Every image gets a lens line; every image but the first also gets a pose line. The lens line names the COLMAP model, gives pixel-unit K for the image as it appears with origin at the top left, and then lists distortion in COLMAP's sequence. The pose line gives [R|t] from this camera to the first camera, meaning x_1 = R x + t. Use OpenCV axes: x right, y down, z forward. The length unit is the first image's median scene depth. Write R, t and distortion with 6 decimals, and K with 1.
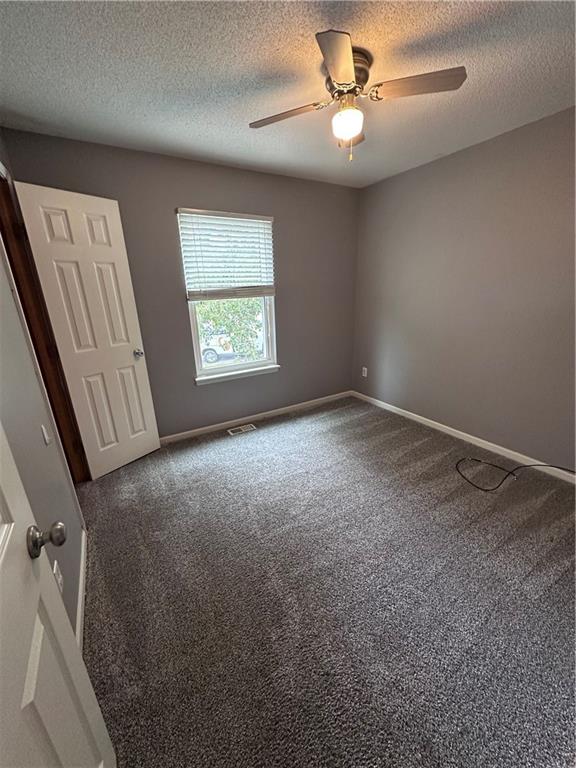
lens RADIAL K [[307.2, 0, 288.3], [0, 307.2, 384.4], [0, 0, 1]] dist [-0.002426, 0.000630]
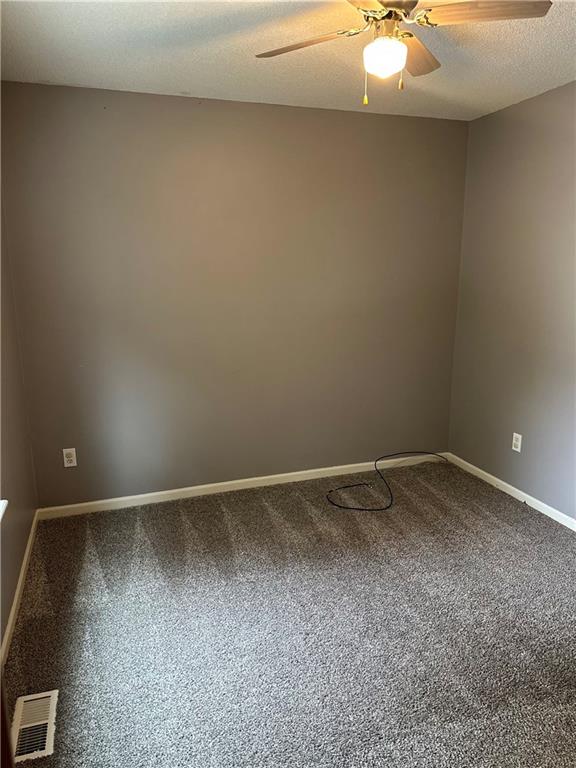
lens RADIAL K [[536.2, 0, 295.9], [0, 536.2, 379.3], [0, 0, 1]] dist [0.041152, -0.028627]
pose [[0.229661, -0.179988, 0.956483, -0.760665], [0.310884, 0.944834, 0.103150, -0.221524], [-0.922284, 0.273666, 0.272947, 0.677460]]
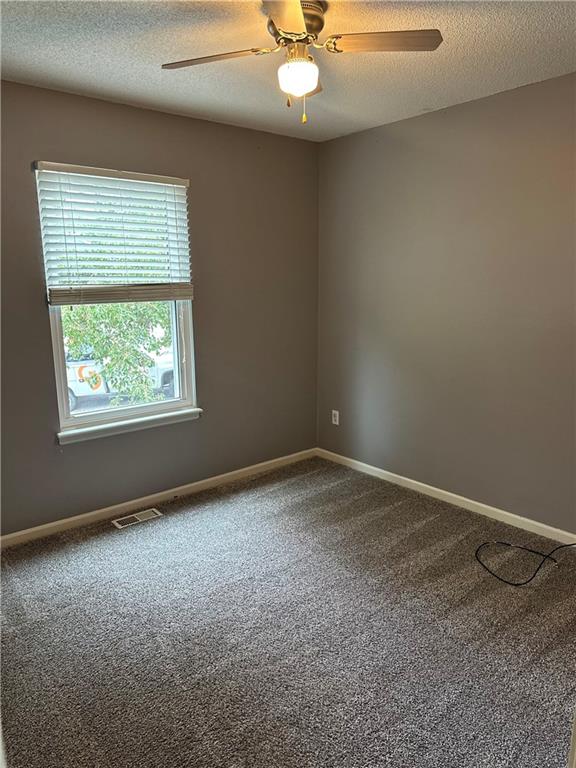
lens RADIAL K [[536.2, 0, 293.5], [0, 536.2, 388.7], [0, 0, 1]] dist [0.041152, -0.028627]
pose [[0.986662, -0.013954, 0.162181, -0.026370], [0.031406, 0.993918, -0.105547, 0.024318], [-0.159722, 0.109233, 0.981100, -0.129014]]
